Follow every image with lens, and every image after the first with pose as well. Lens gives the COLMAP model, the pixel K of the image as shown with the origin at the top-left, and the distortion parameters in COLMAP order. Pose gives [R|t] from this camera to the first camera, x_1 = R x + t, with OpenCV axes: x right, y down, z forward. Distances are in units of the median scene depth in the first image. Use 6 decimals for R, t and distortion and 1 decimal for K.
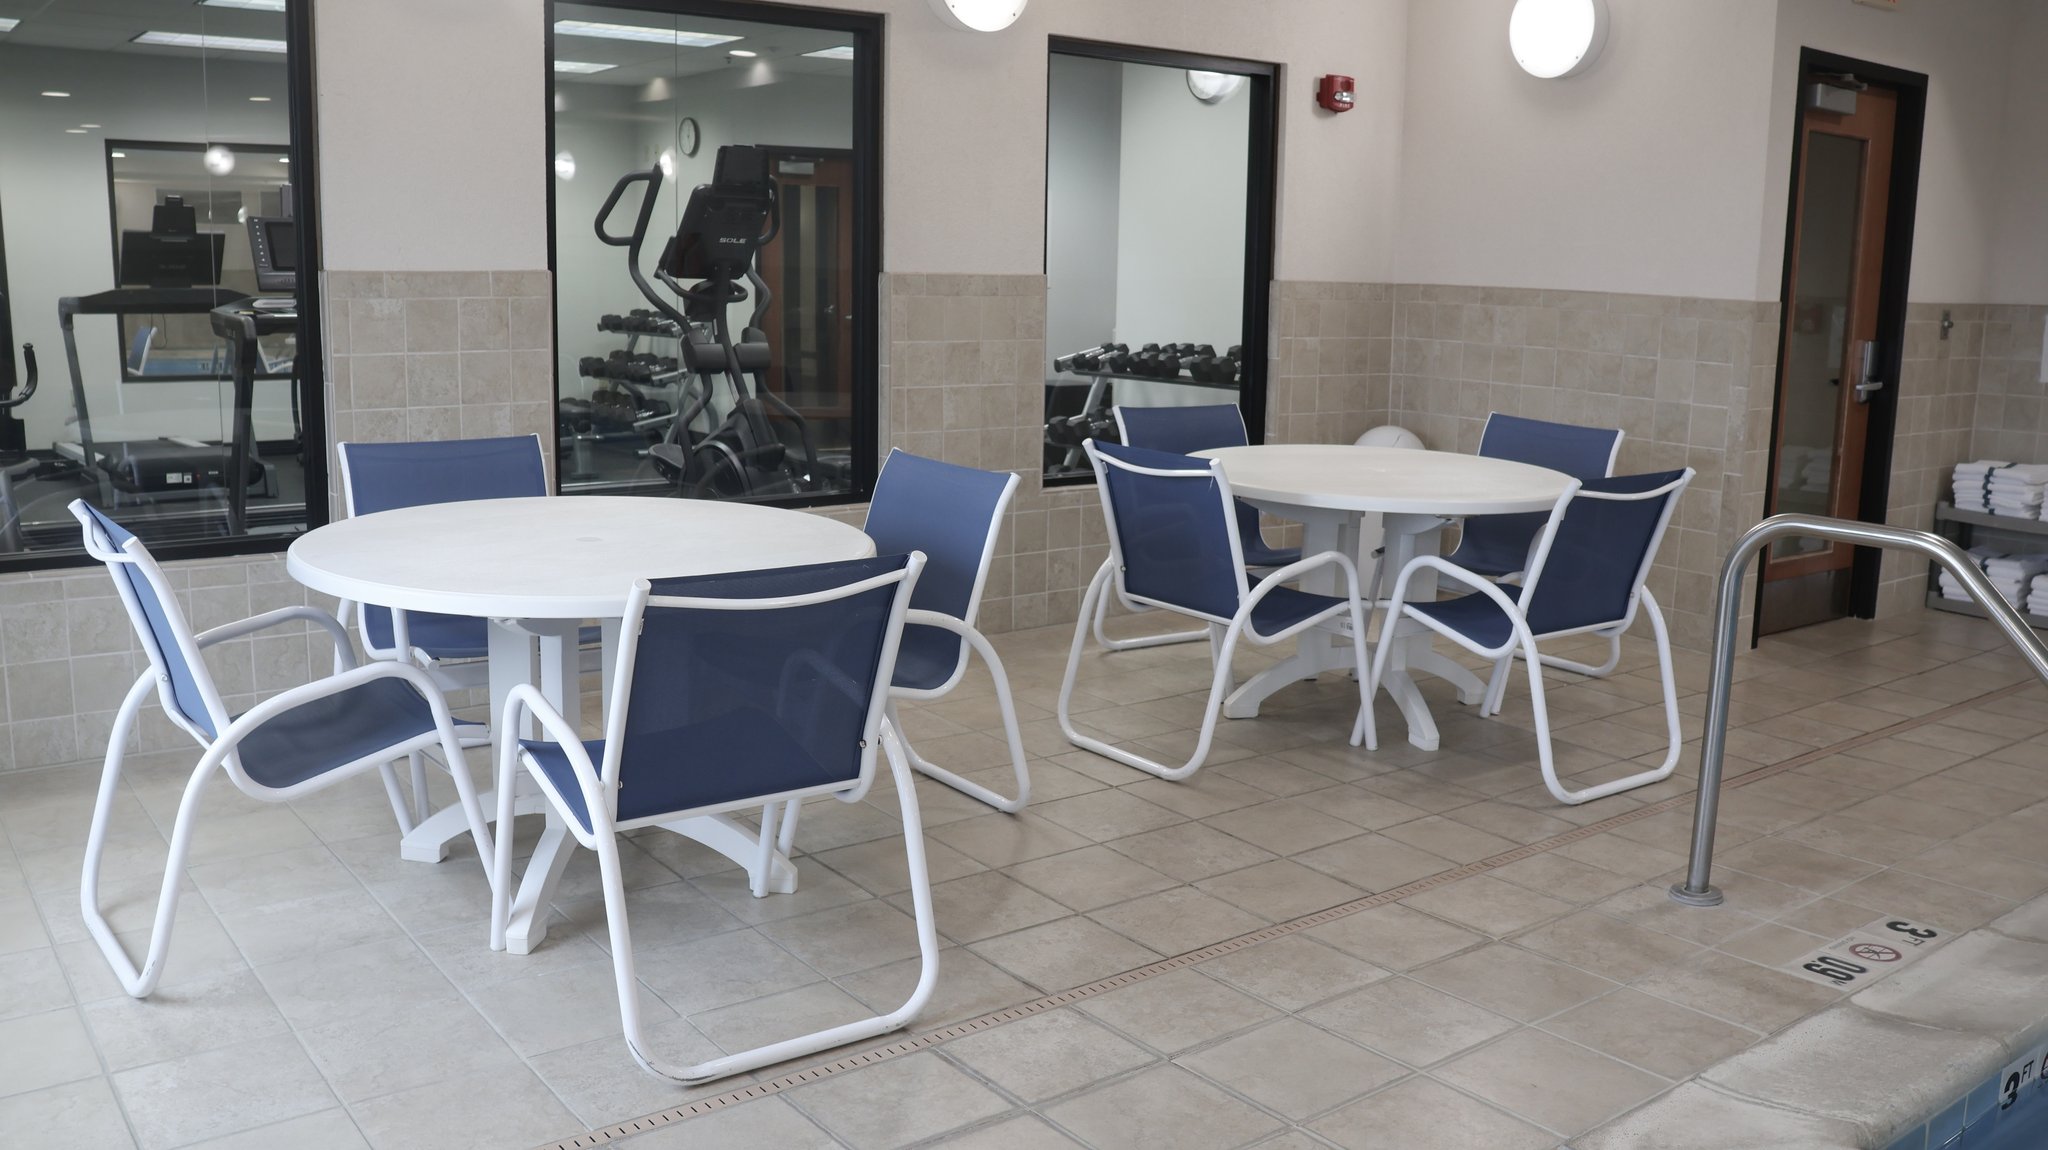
lens RADIAL K [[1714.7, 0, 1015.6], [0, 1714.7, 583.6], [0, 0, 1]] dist [-0.168899, 0.157252]
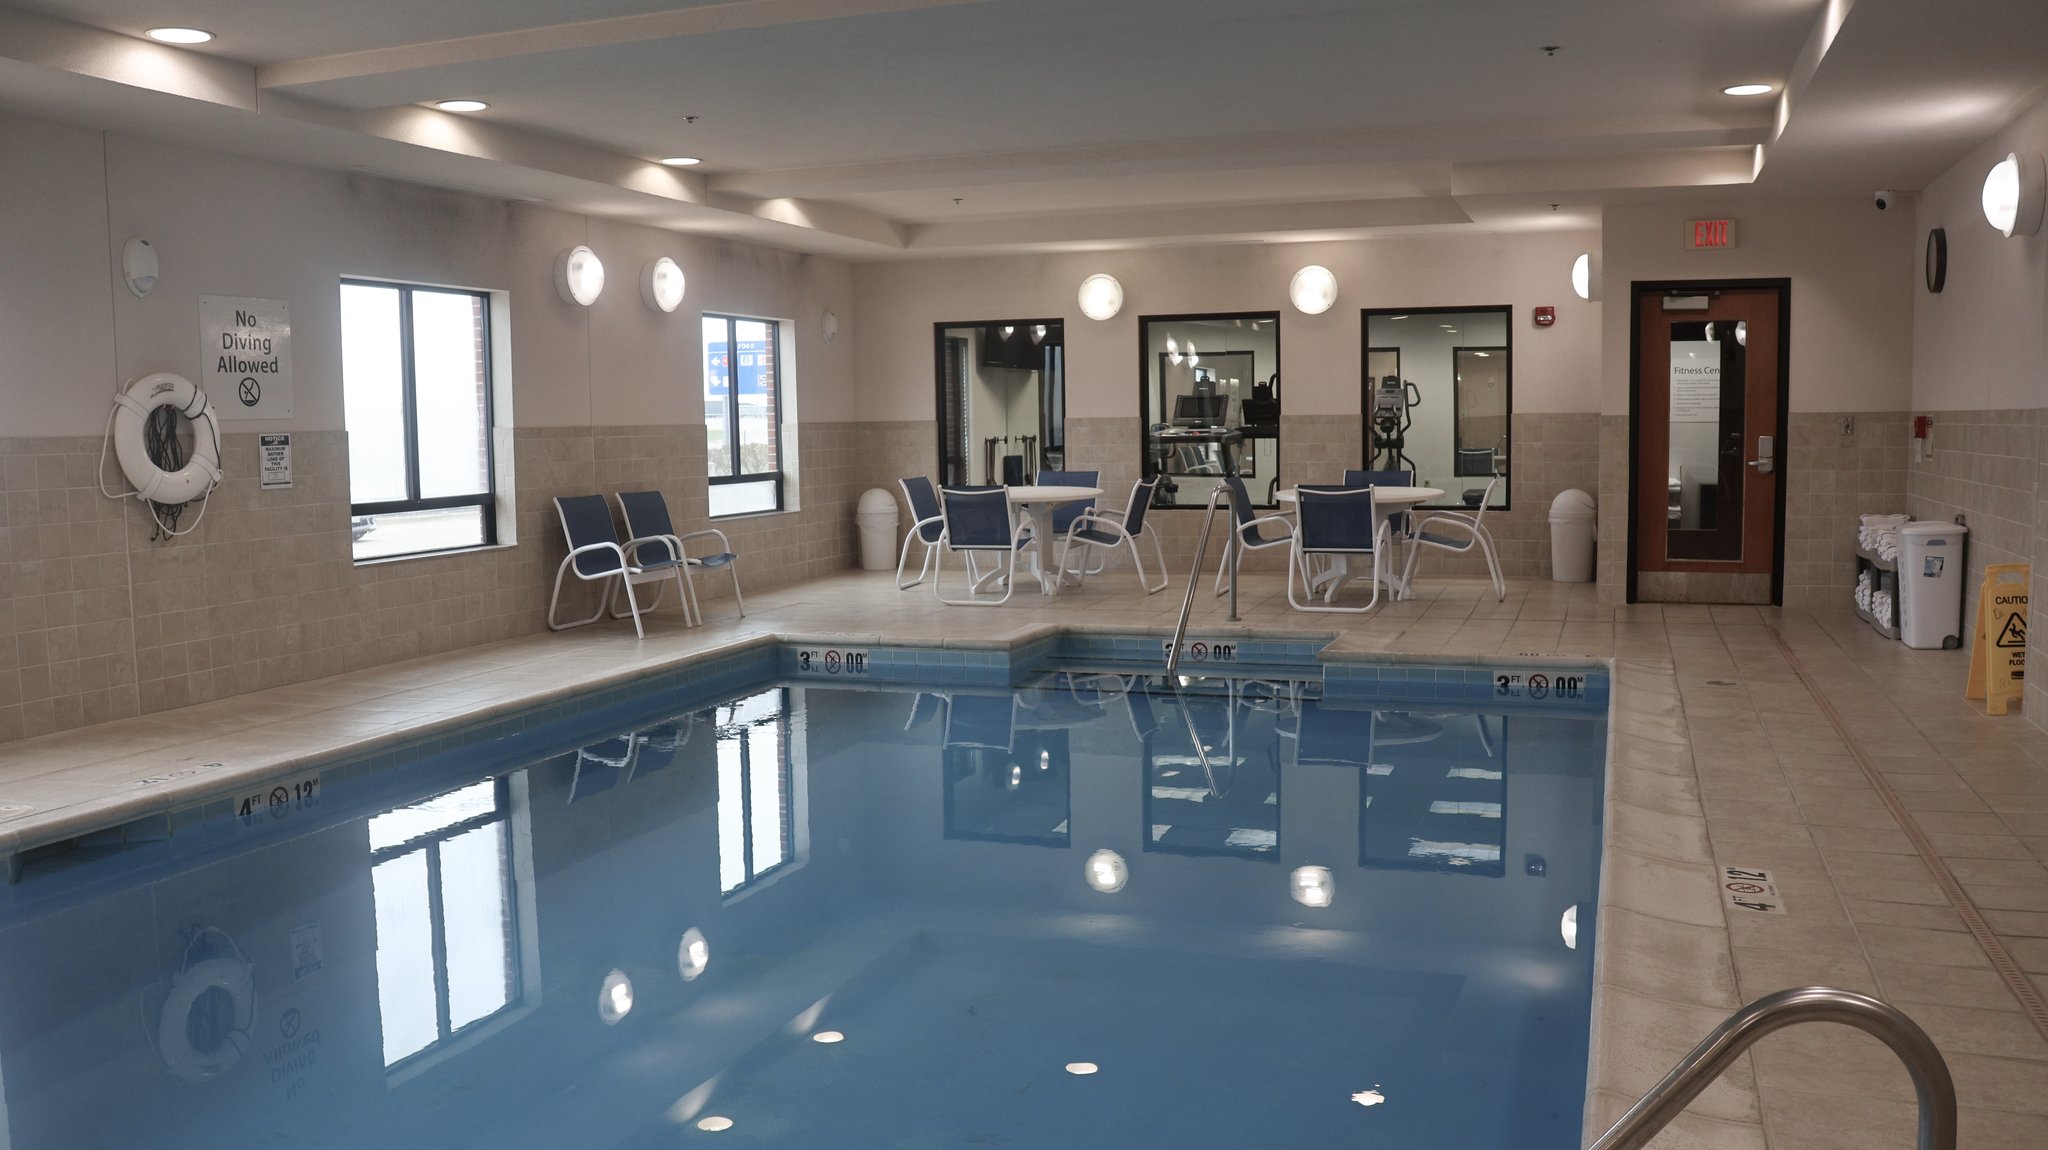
lens RADIAL K [[1714.7, 0, 1015.6], [0, 1714.7, 583.6], [0, 0, 1]] dist [-0.168899, 0.157252]
pose [[0.542093, 0.054855, -0.838526, 1.568866], [-0.128032, 0.991608, -0.017901, 0.131532], [0.830508, 0.117062, 0.544567, -0.544921]]
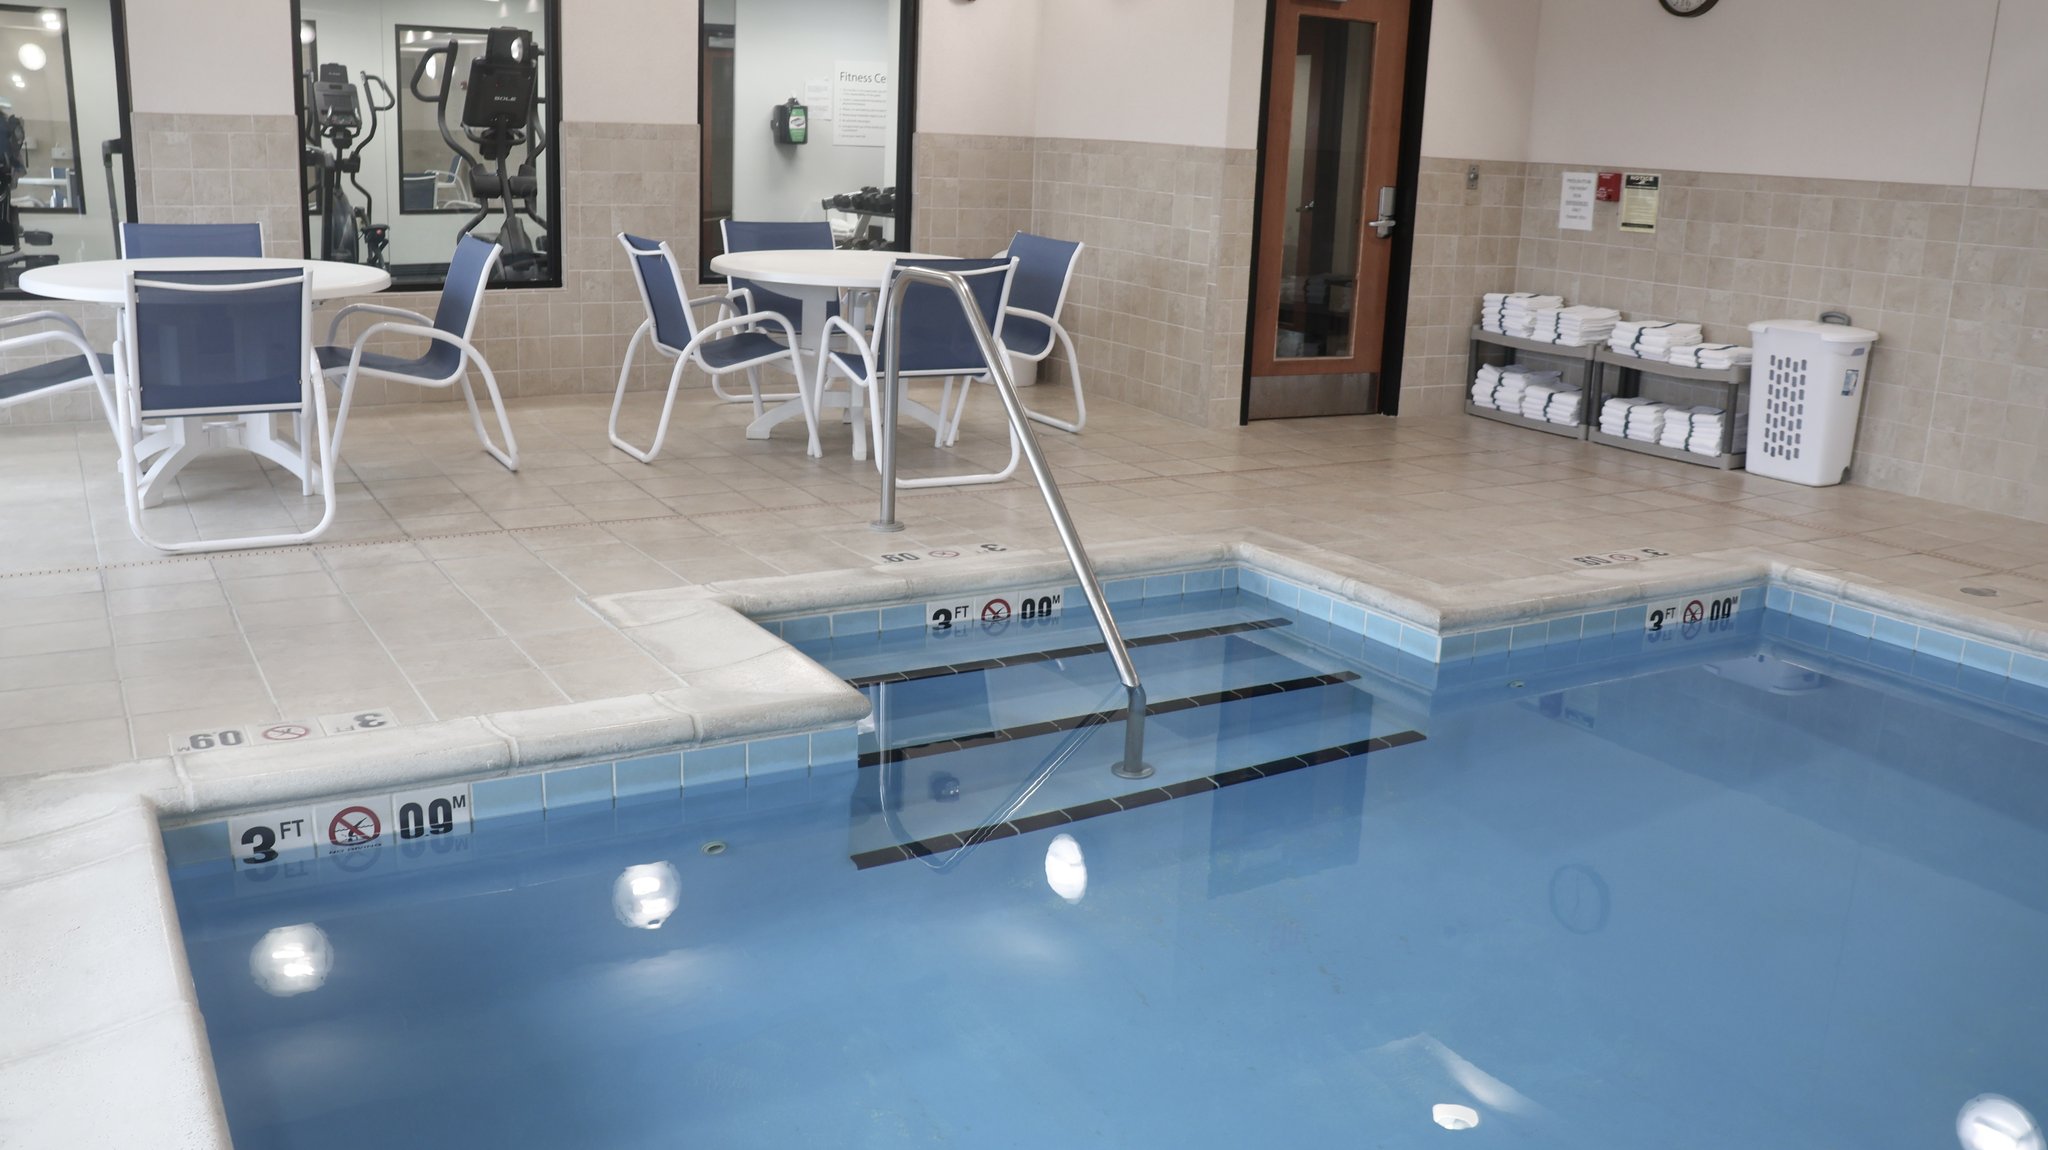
lens RADIAL K [[1714.7, 0, 1015.6], [0, 1714.7, 583.6], [0, 0, 1]] dist [-0.168899, 0.157252]
pose [[0.993294, 0.048537, -0.104936, 0.398489], [-0.041277, 0.996673, 0.070284, 0.072221], [0.107999, -0.065481, 0.991992, -0.301121]]
